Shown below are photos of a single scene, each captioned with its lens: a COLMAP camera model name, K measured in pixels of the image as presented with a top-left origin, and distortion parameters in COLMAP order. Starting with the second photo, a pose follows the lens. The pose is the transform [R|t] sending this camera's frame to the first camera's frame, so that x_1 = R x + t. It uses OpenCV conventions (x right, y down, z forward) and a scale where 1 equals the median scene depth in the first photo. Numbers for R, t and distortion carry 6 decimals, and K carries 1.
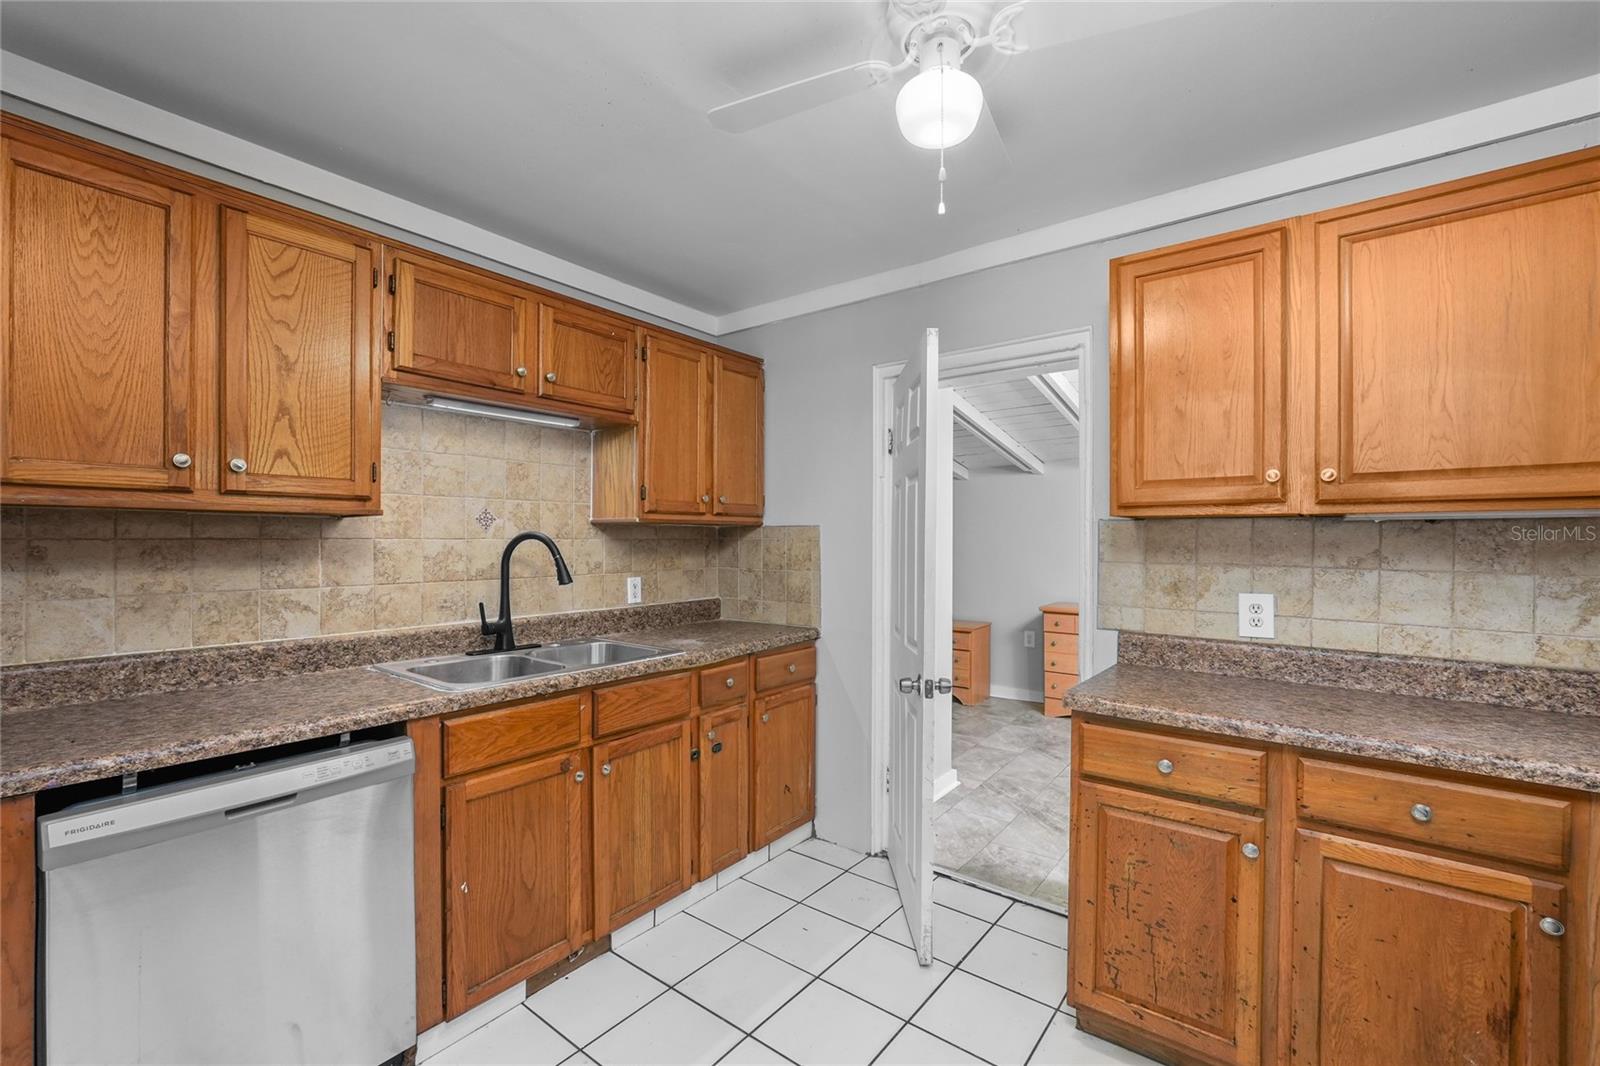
lens RADIAL K [[671.5, 0, 797.6], [0, 671.5, 542.7], [0, 0, 1]] dist [-0.008334, 0.003100]
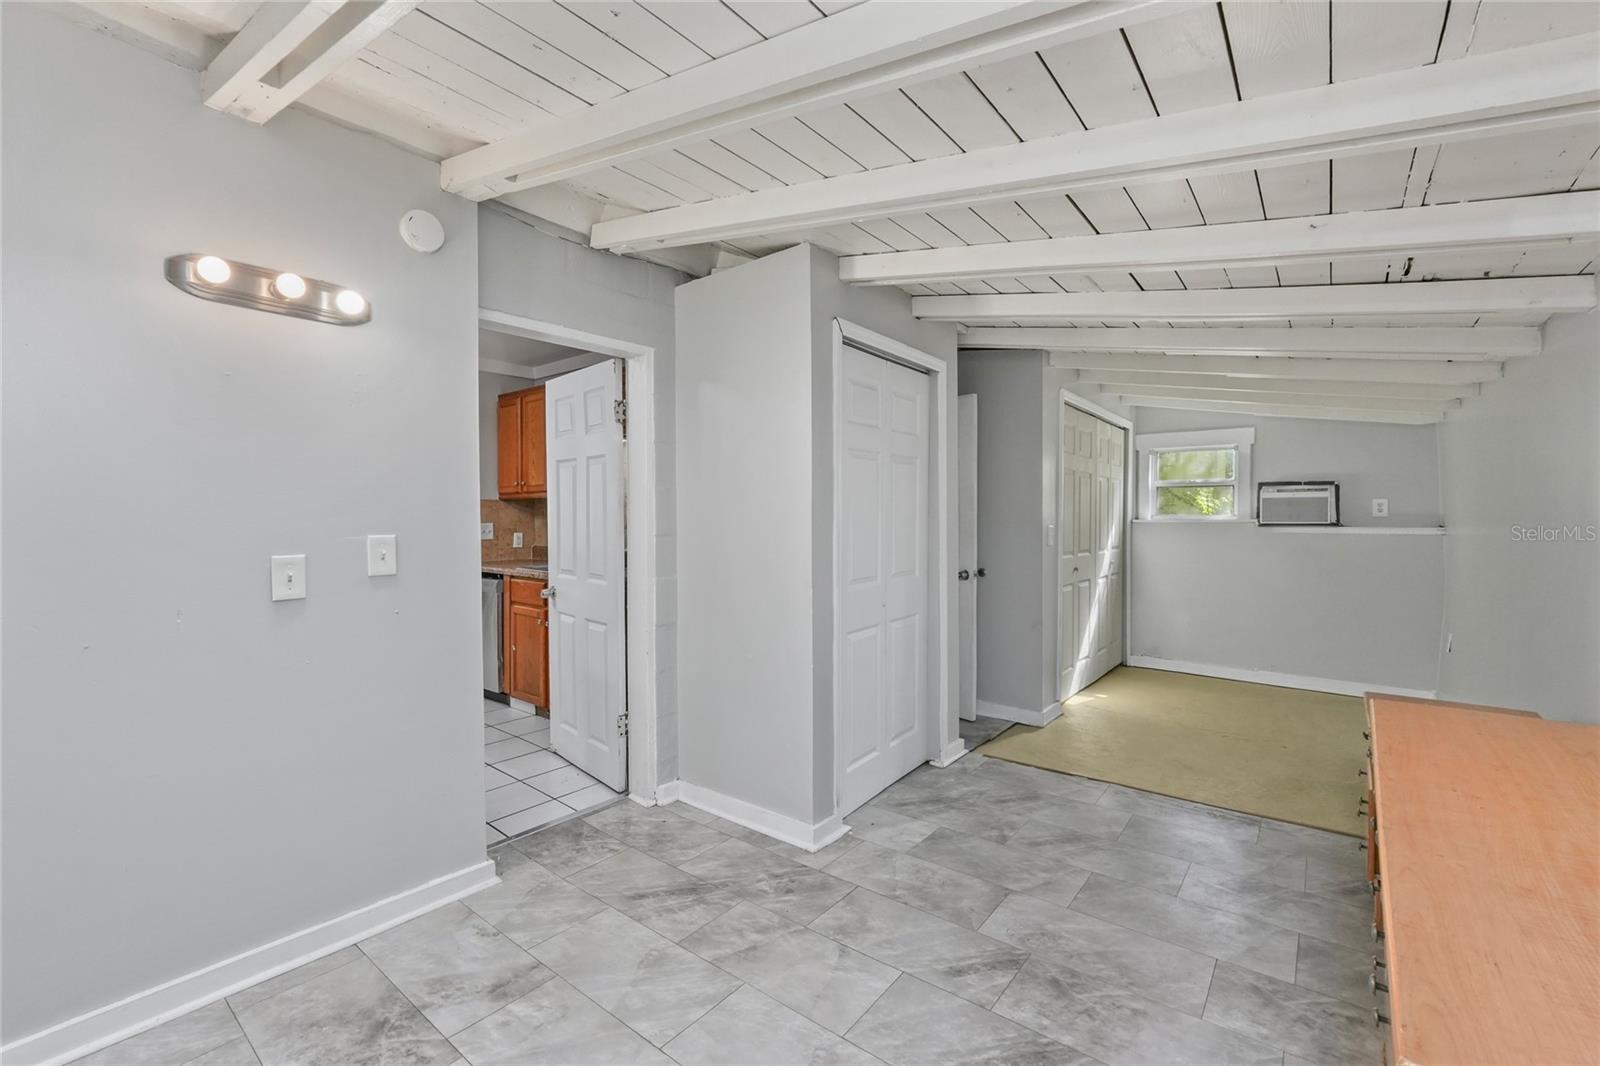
lens RADIAL K [[671.5, 0, 801.7], [0, 671.5, 526.0], [0, 0, 1]] dist [-0.008334, 0.003100]
pose [[-0.015798, 0.015029, -0.999762, 1.780781], [-0.001785, 0.999885, 0.015059, 0.022294], [0.999874, 0.002022, -0.015770, 1.908588]]
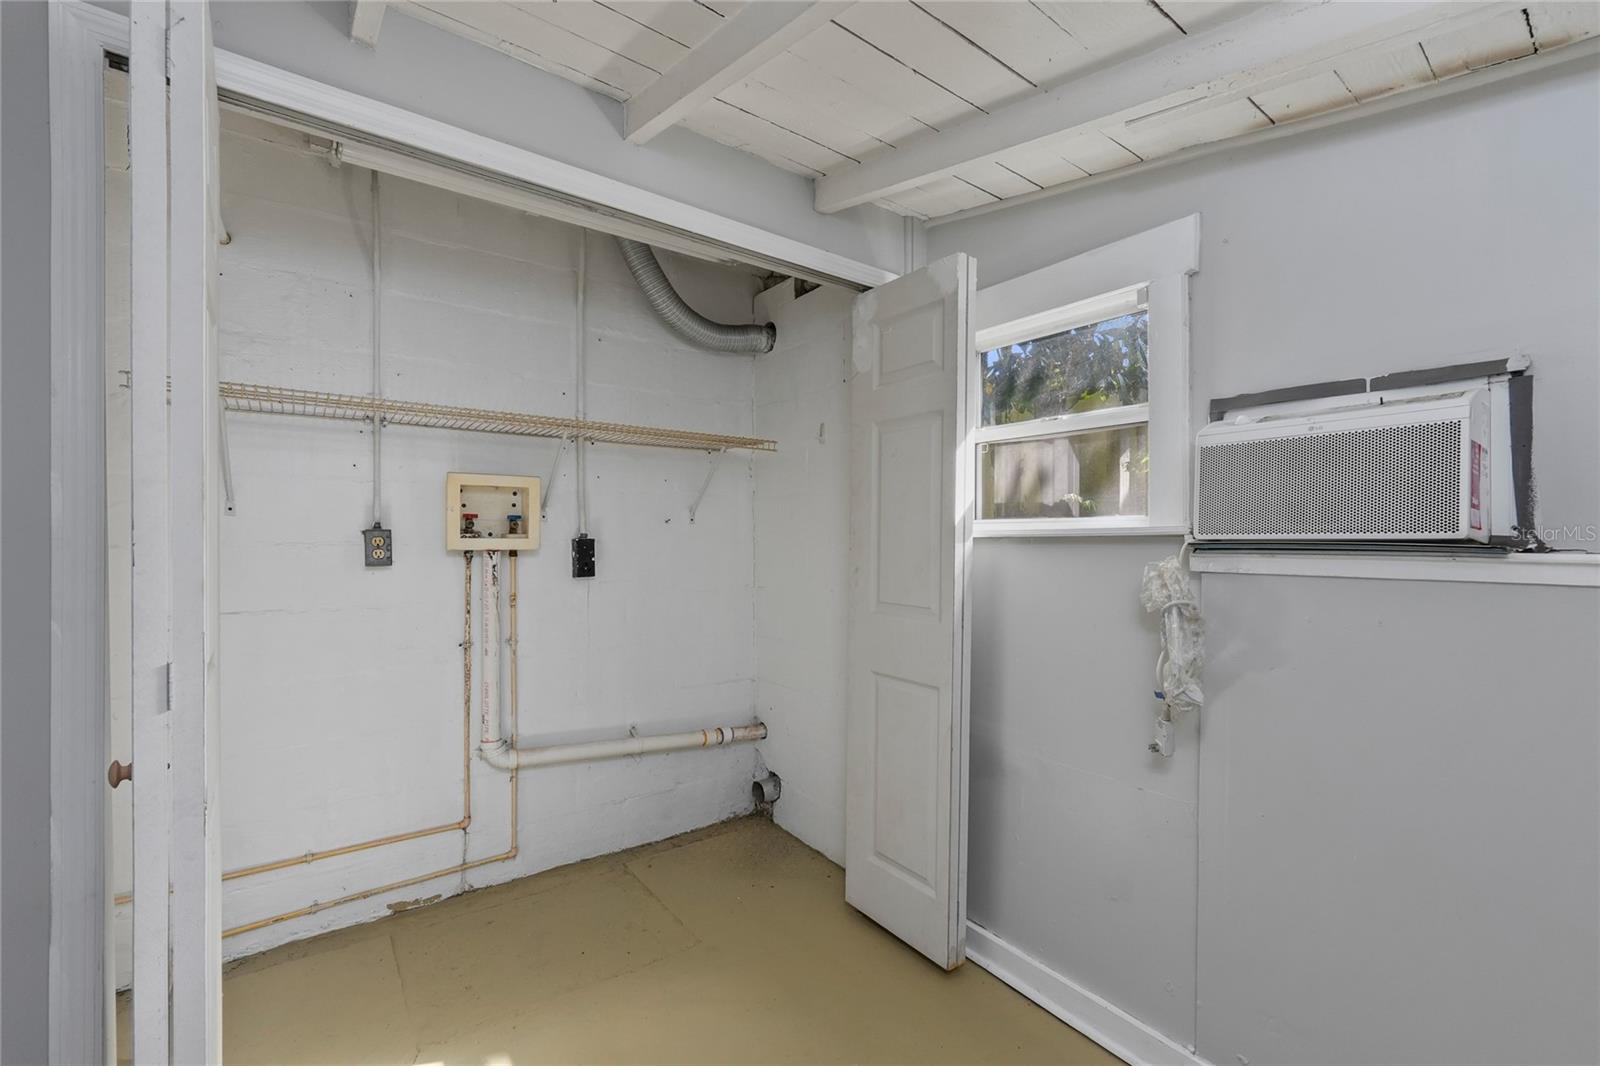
lens RADIAL K [[671.5, 0, 802.9], [0, 671.5, 523.9], [0, 0, 1]] dist [-0.008334, 0.003100]
pose [[-0.258025, -0.000244, -0.966138, -0.104066], [0.003612, 0.999993, -0.001218, 0.032989], [0.966132, -0.003803, -0.258022, 3.477696]]
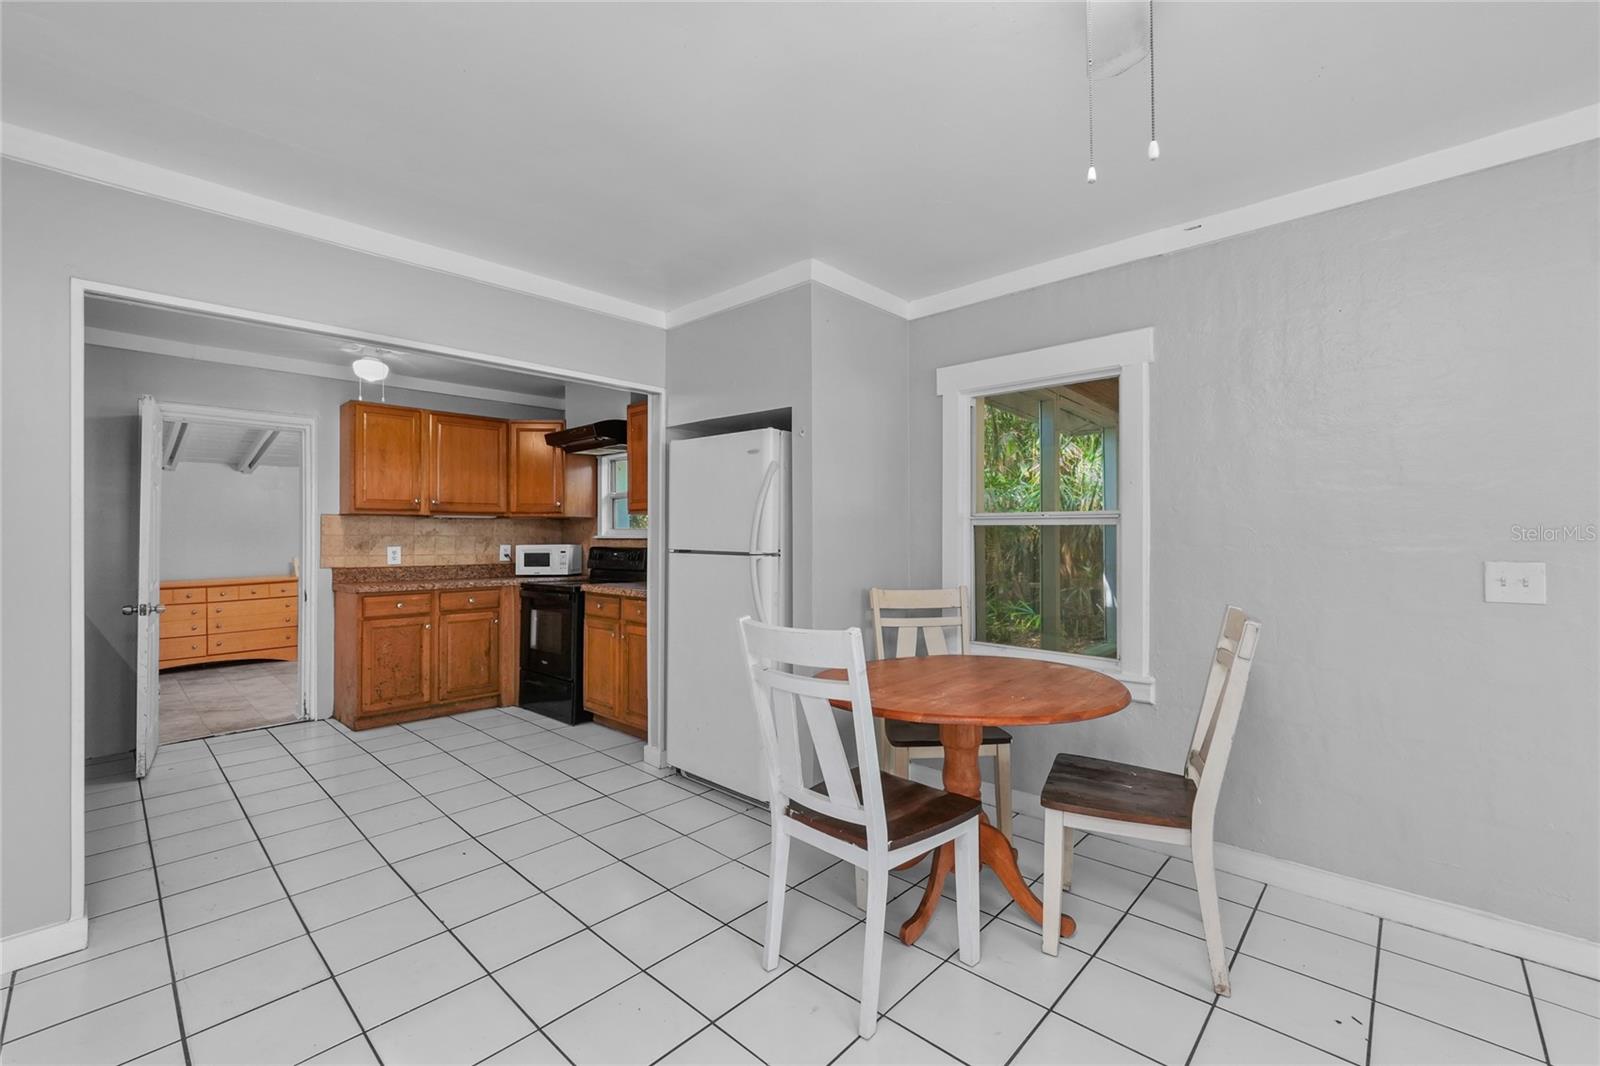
lens RADIAL K [[671.5, 0, 795.7], [0, 671.5, 528.8], [0, 0, 1]] dist [-0.008334, 0.003100]
pose [[0.098559, 0.008852, 0.995092, -1.668843], [0.008524, 0.999916, -0.009739, 0.049181], [-0.995095, 0.009442, 0.098475, -0.728806]]
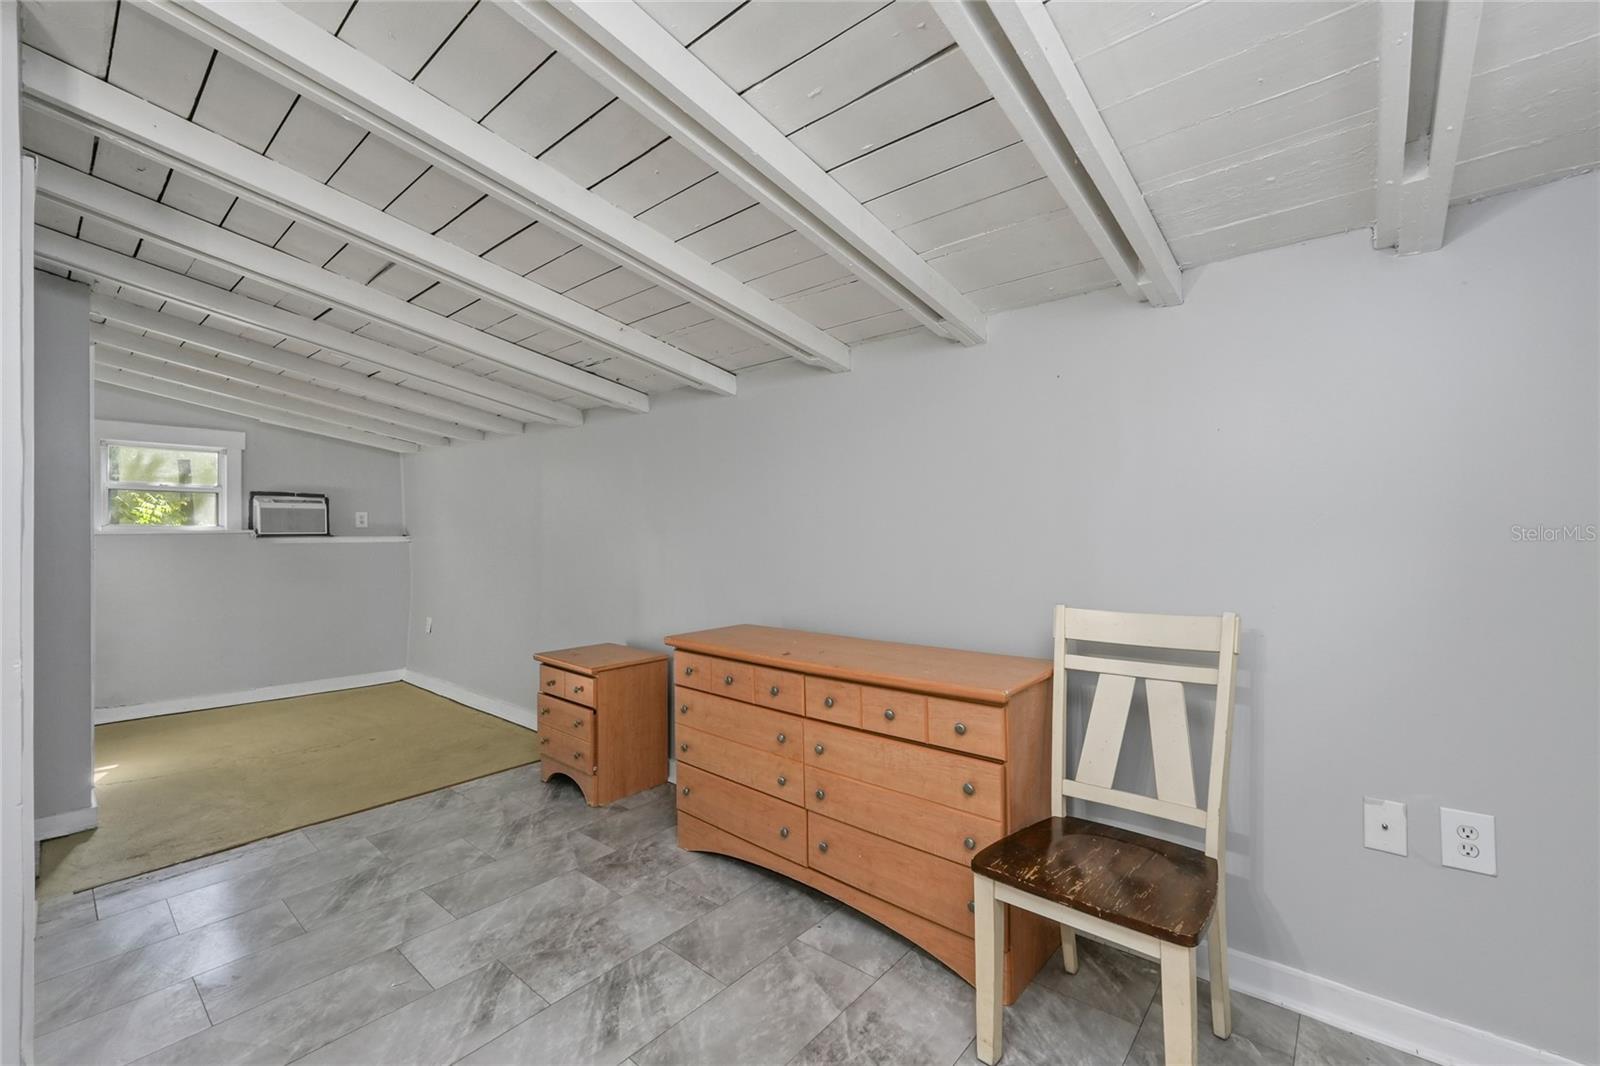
lens RADIAL K [[671.5, 0, 798.1], [0, 671.5, 529.8], [0, 0, 1]] dist [-0.008334, 0.003100]
pose [[0.998196, 0.001620, -0.060011, 1.289399], [-0.001704, 0.999998, -0.001346, 0.032436], [0.060009, 0.001446, 0.998197, 1.258448]]
